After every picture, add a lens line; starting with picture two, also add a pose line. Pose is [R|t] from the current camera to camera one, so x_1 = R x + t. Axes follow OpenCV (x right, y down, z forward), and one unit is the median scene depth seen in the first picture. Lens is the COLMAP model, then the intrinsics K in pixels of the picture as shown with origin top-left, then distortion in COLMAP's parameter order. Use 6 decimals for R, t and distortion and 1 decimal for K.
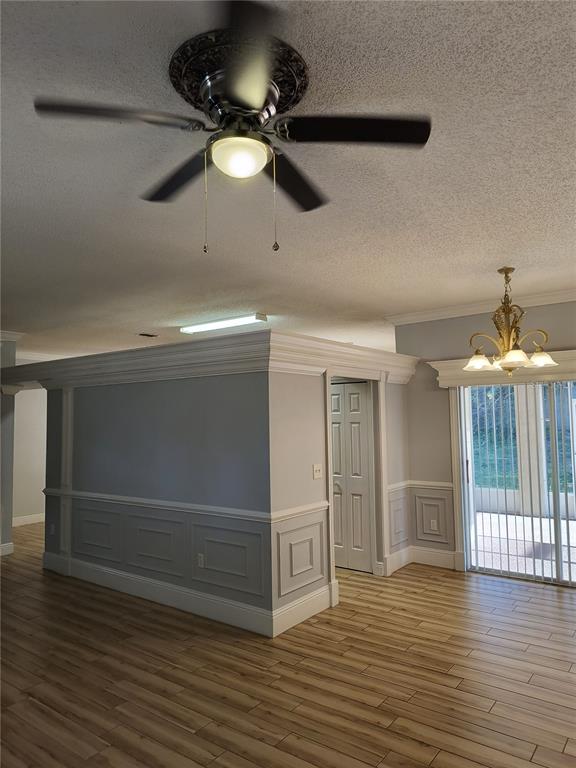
lens RADIAL K [[527.6, 0, 283.5], [0, 527.6, 381.2], [0, 0, 1]] dist [0.033543, -0.044590]
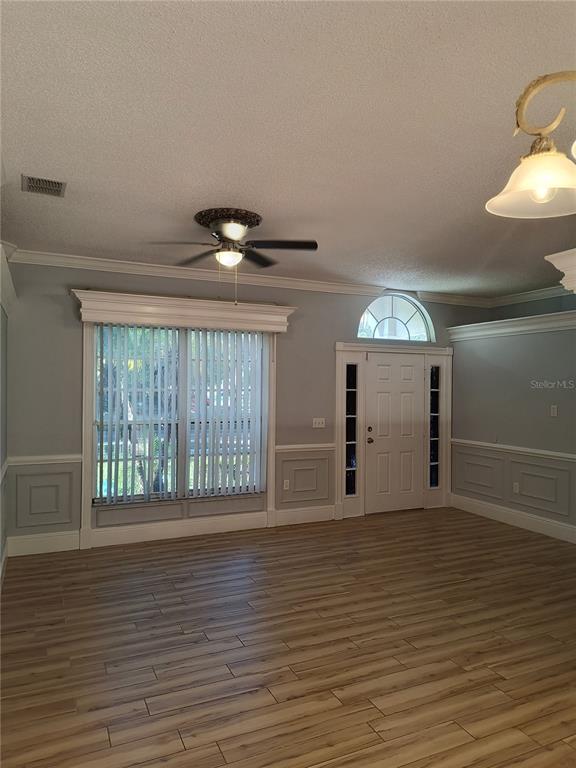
lens RADIAL K [[527.6, 0, 289.3], [0, 527.6, 386.3], [0, 0, 1]] dist [0.033543, -0.044590]
pose [[-0.469906, 0.015399, -0.882582, 0.915669], [0.072335, 0.997157, -0.021115, 0.075341], [0.879748, -0.073764, -0.469684, 1.188874]]
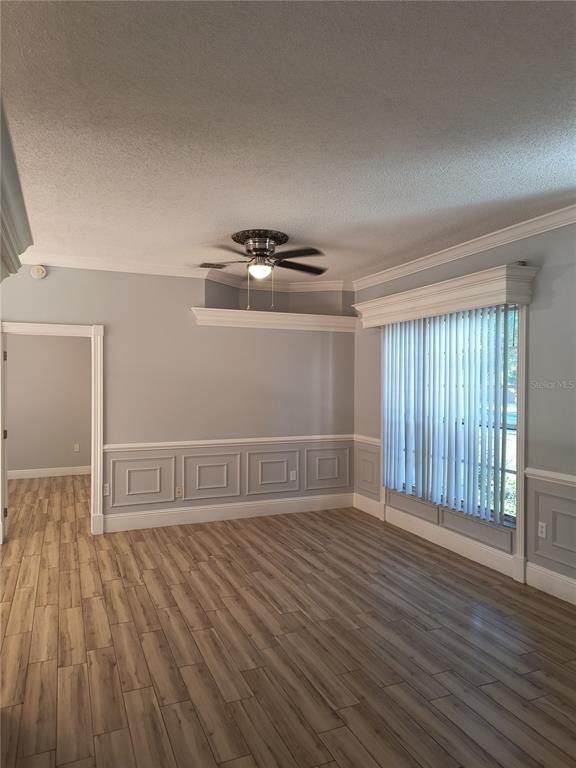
lens RADIAL K [[527.6, 0, 285.4], [0, 527.6, 381.6], [0, 0, 1]] dist [0.033543, -0.044590]
pose [[-0.868197, 0.009290, 0.496133, -0.764462], [-0.031997, 0.996696, -0.074654, 0.144843], [-0.495187, -0.080689, -0.865031, 1.662987]]
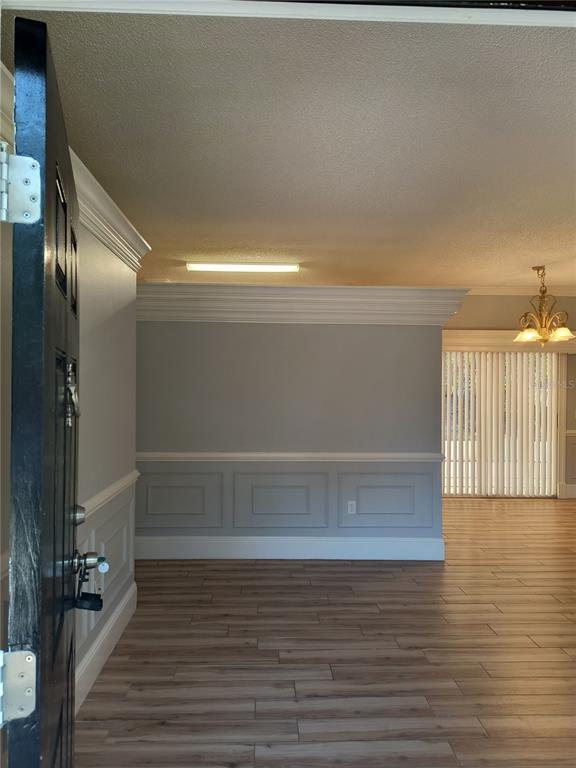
lens RADIAL K [[527.6, 0, 282.3], [0, 527.6, 384.6], [0, 0, 1]] dist [0.033543, -0.044590]
pose [[0.779728, 0.023892, 0.625662, -1.188300], [-0.066788, 0.996744, 0.045173, 0.092433], [-0.622546, -0.077010, 0.778785, 0.421457]]
